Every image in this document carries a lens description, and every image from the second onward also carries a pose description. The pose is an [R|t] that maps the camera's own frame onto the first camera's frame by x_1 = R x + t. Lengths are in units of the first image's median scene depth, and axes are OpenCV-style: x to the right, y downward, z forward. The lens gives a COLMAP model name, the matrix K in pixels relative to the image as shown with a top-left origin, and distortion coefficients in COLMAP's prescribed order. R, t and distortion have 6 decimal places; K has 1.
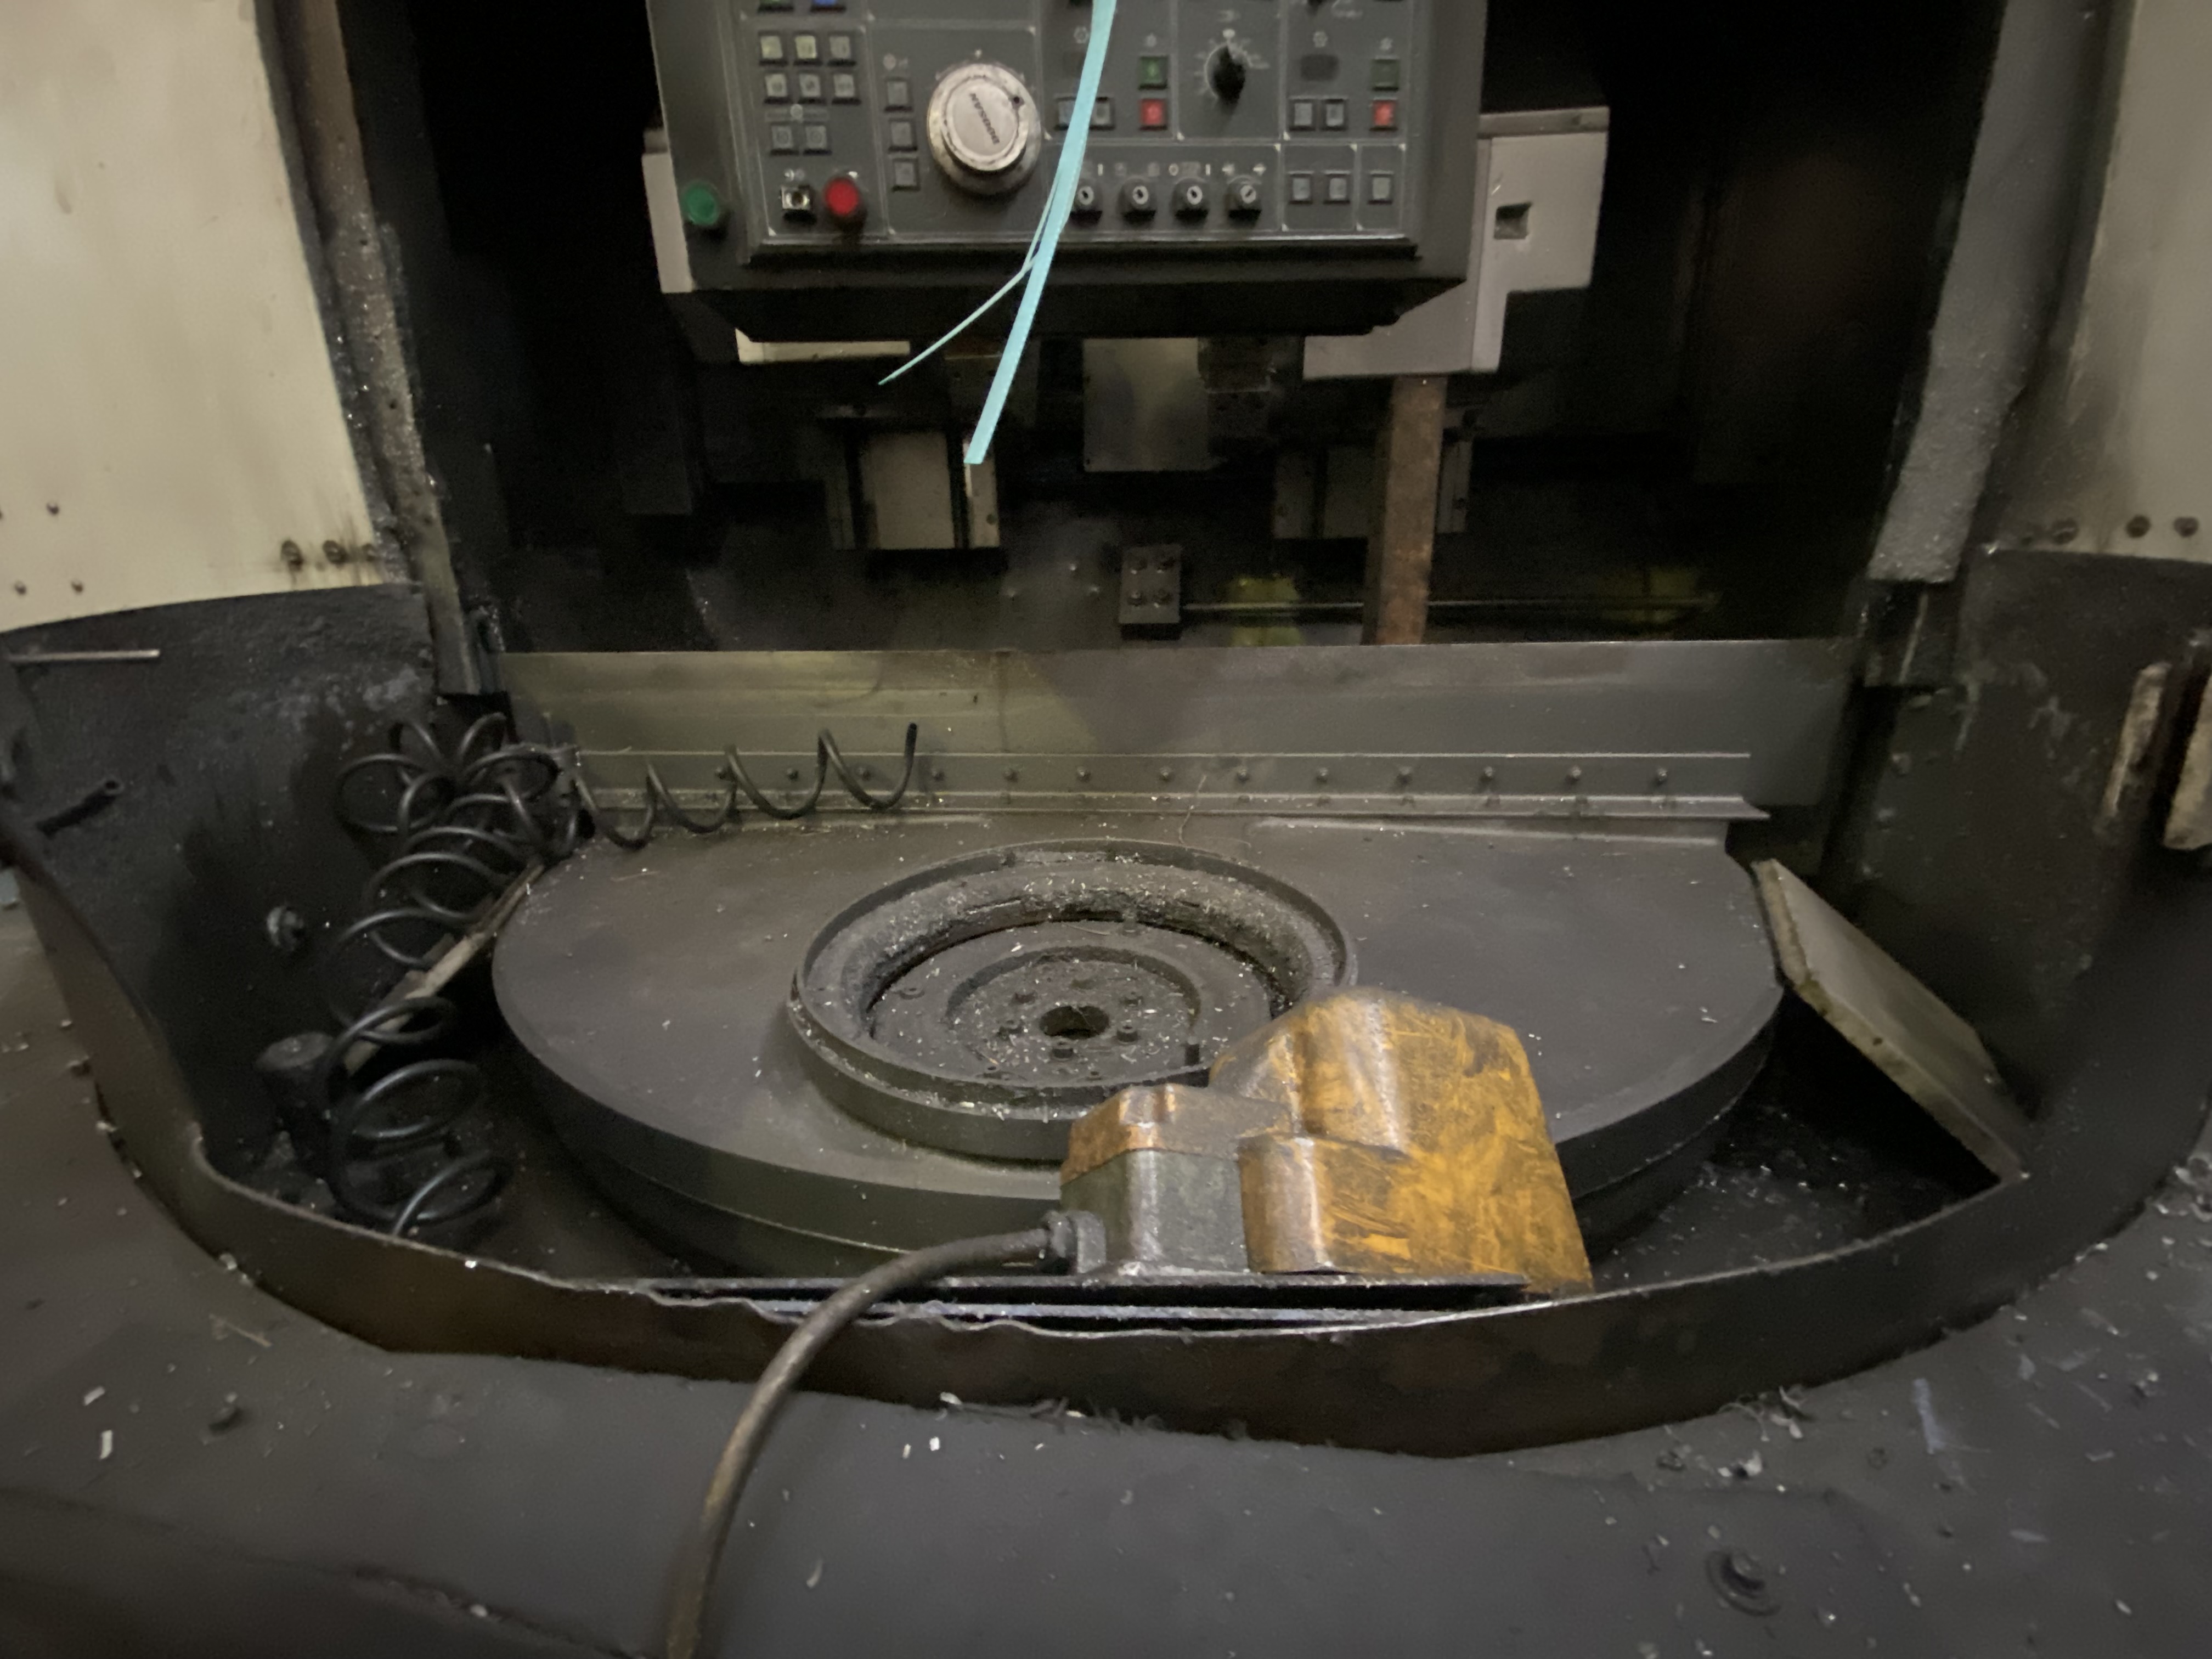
lens RADIAL K [[899.1, 0, 1106.0], [0, 899.1, 829.5], [0, 0, 1]] dist [0.030275, -0.024954]
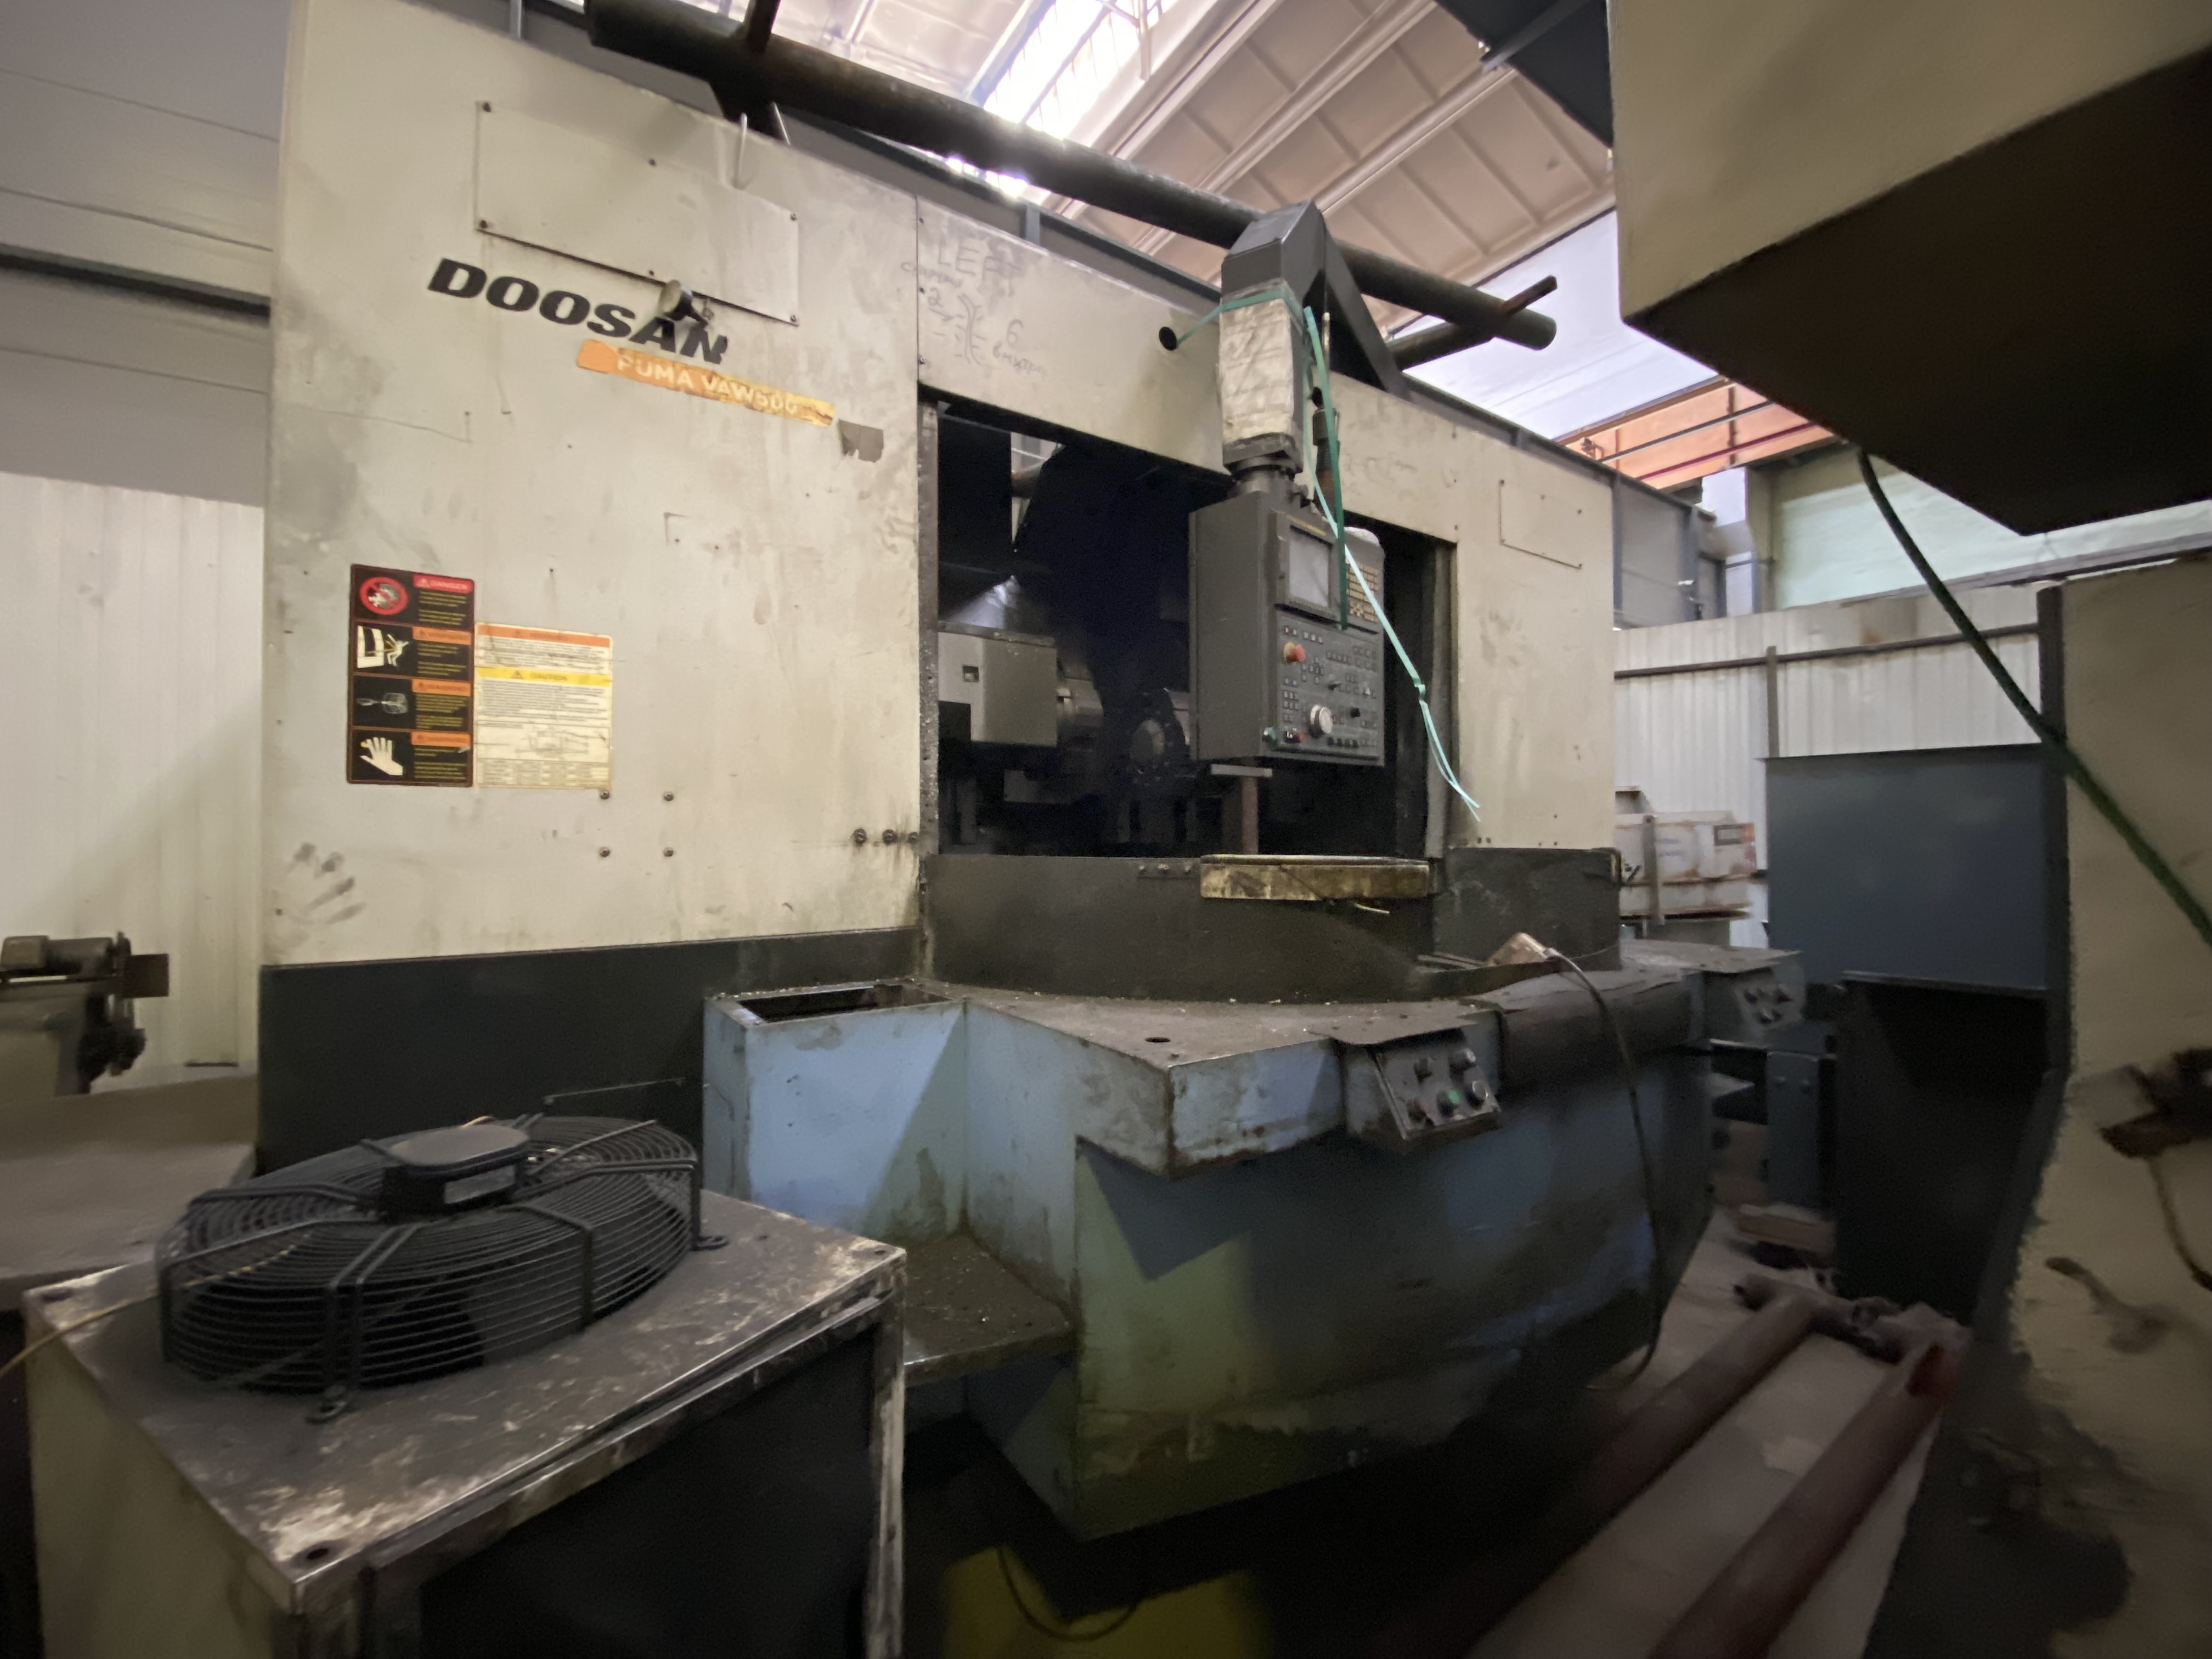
lens RADIAL K [[899.1, 0, 1106.0], [0, 899.1, 829.5], [0, 0, 1]] dist [0.030275, -0.024954]
pose [[0.752267, 0.028760, 0.658230, -2.083034], [0.189734, 0.947269, -0.258229, 0.221738], [-0.630948, 0.319146, 0.707143, -0.500092]]
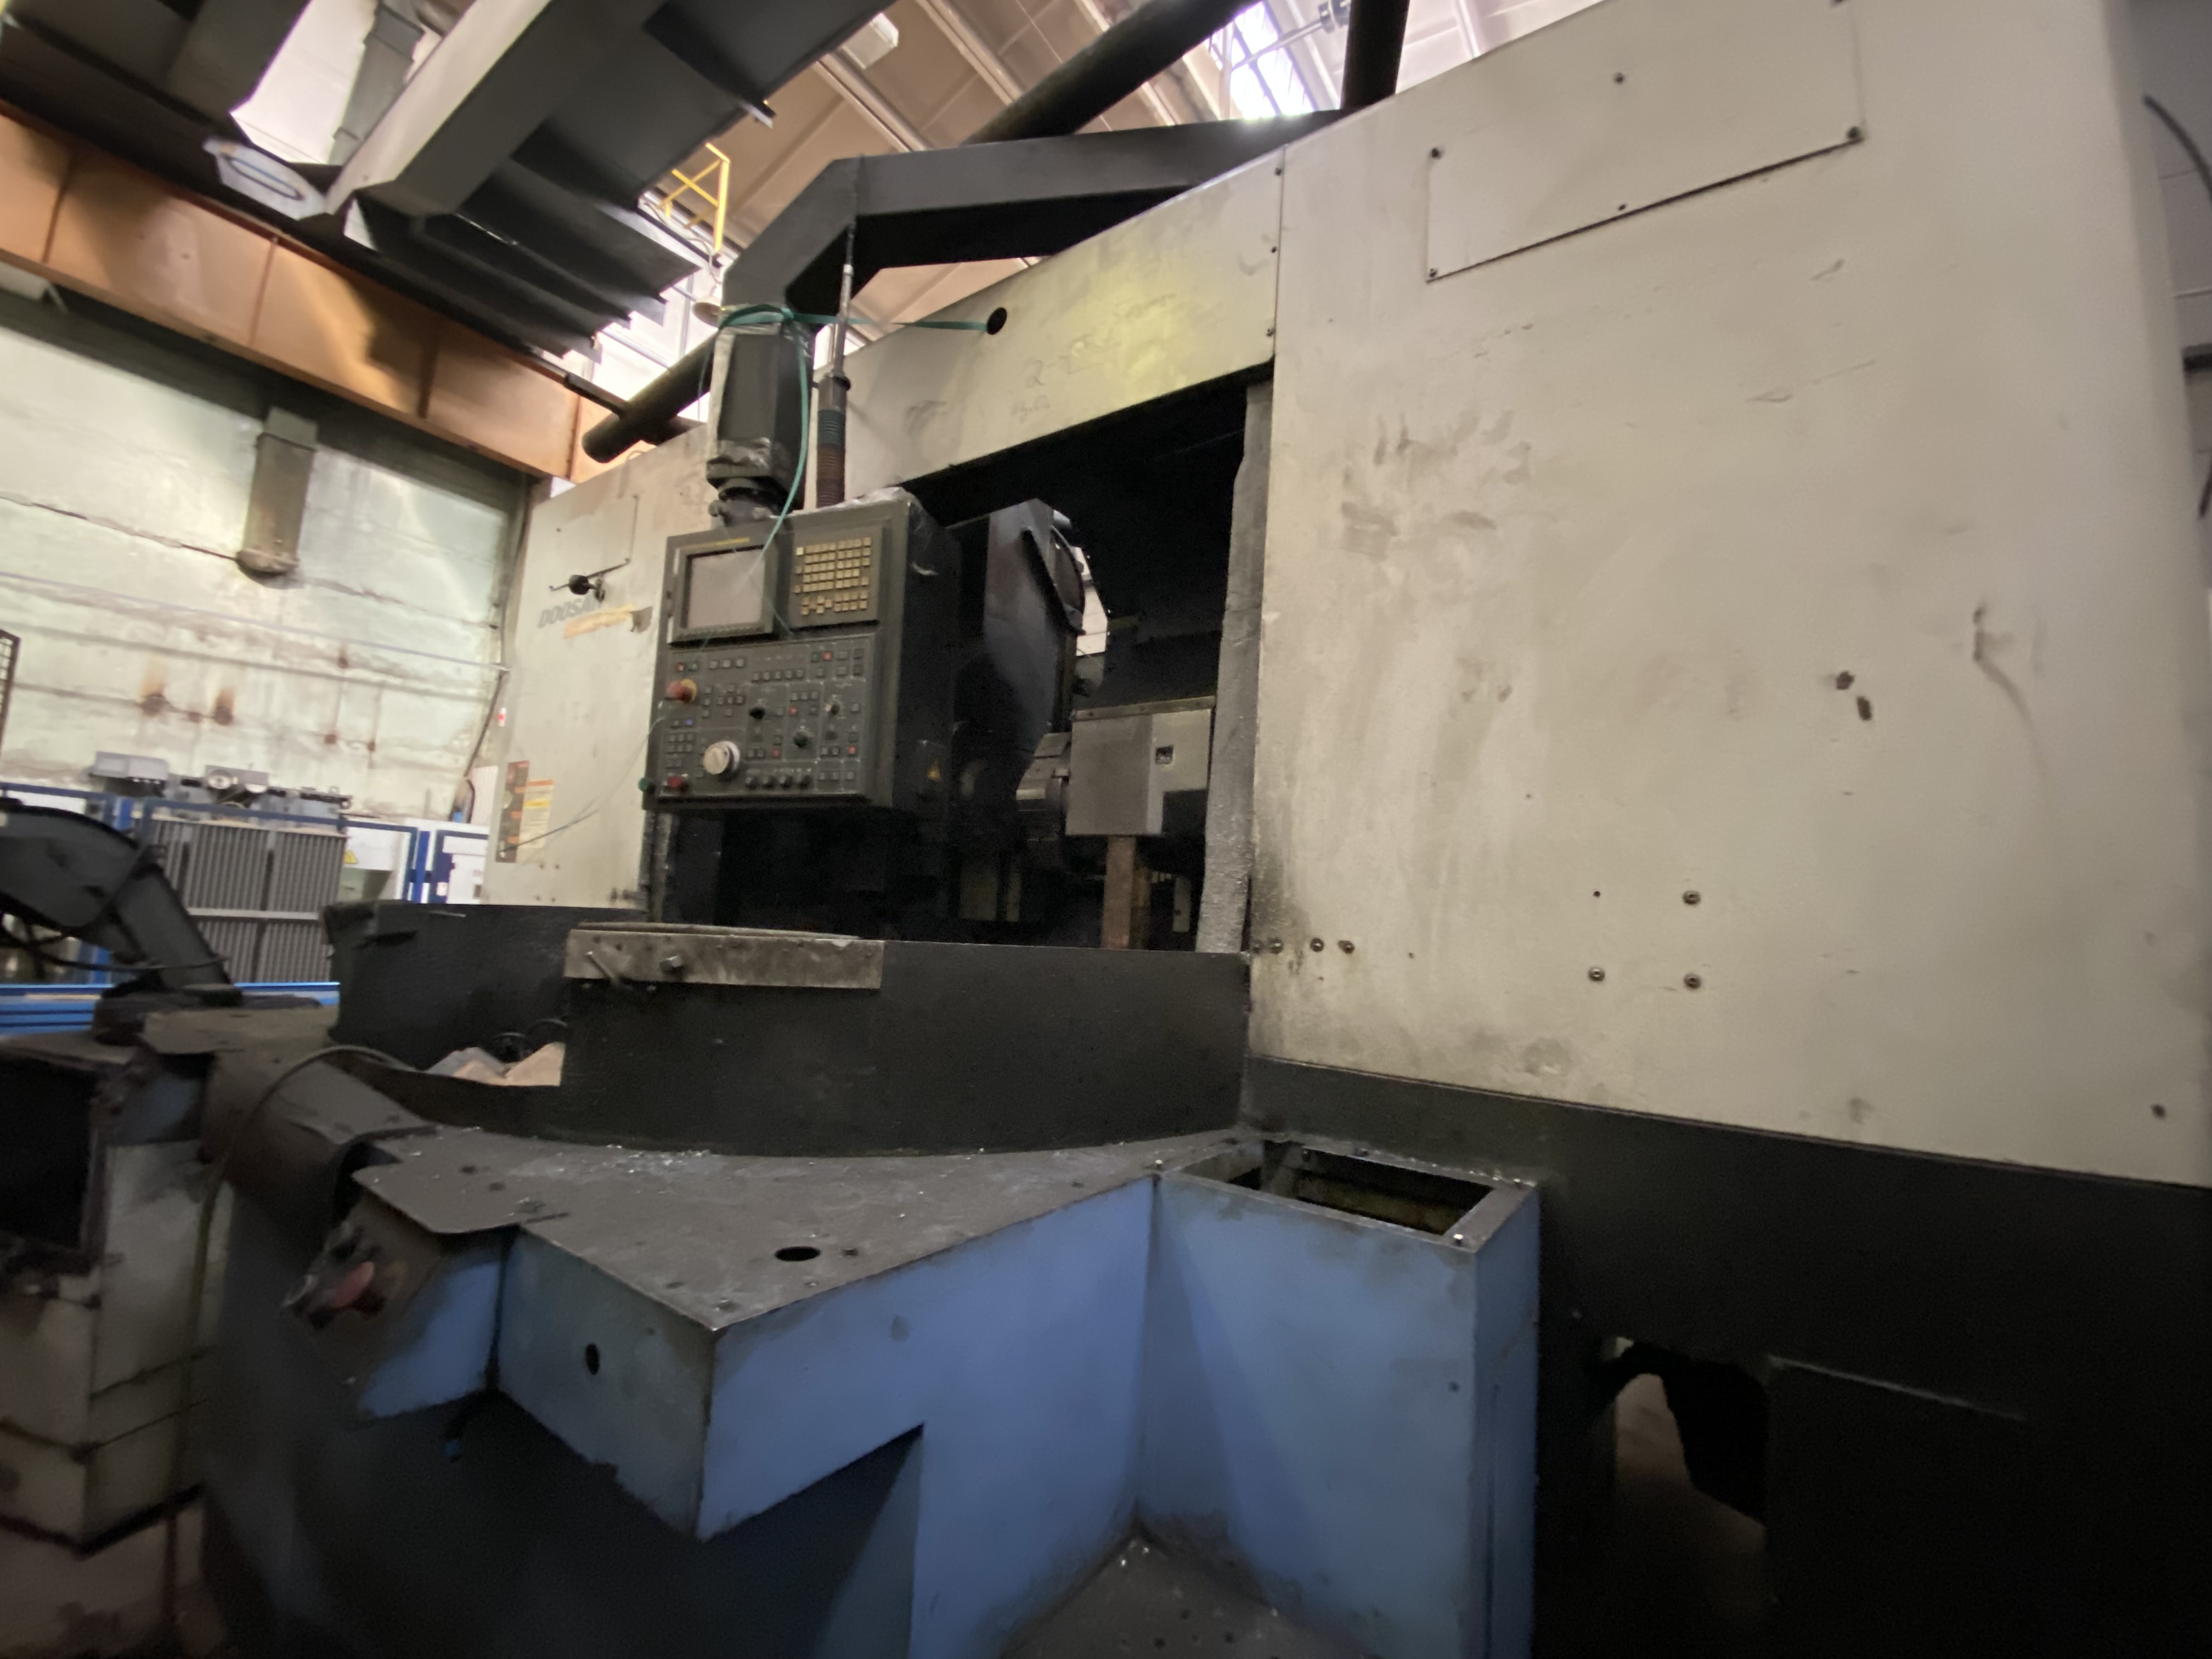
lens RADIAL K [[899.1, 0, 1106.0], [0, 899.1, 829.5], [0, 0, 1]] dist [0.030275, -0.024954]
pose [[0.886039, 0.025899, -0.462888, 1.493378], [-0.214270, 0.908280, -0.359327, 0.102894], [0.411125, 0.417560, 0.810321, -0.446074]]
